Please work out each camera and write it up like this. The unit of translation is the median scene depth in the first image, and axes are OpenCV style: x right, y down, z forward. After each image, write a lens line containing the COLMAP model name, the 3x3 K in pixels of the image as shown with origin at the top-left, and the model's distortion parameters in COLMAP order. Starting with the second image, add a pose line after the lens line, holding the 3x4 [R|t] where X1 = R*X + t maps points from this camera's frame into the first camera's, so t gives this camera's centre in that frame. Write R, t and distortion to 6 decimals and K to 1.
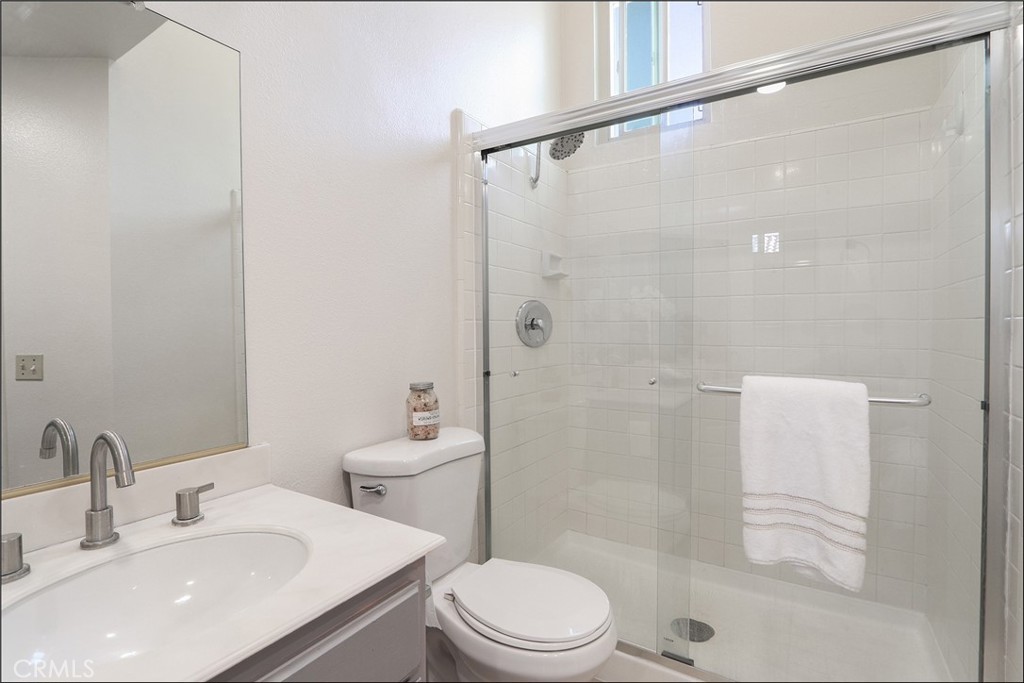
lens RADIAL K [[484.2, 0, 512.4], [0, 484.2, 341.0], [0, 0, 1]] dist [-0.014230, 0.001752]
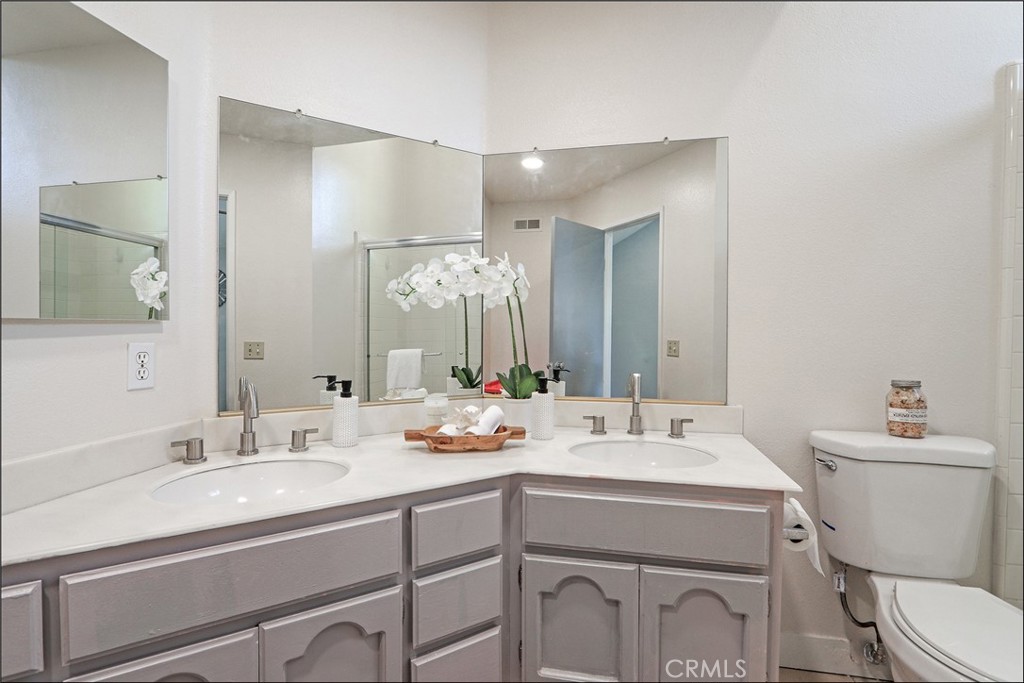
lens RADIAL K [[484.2, 0, 510.4], [0, 484.2, 335.9], [0, 0, 1]] dist [-0.014230, 0.001752]
pose [[0.350117, 0.025771, -0.936352, 0.462664], [-0.023606, 0.999547, 0.018684, -0.004033], [0.936409, 0.015562, 0.350566, -0.110874]]
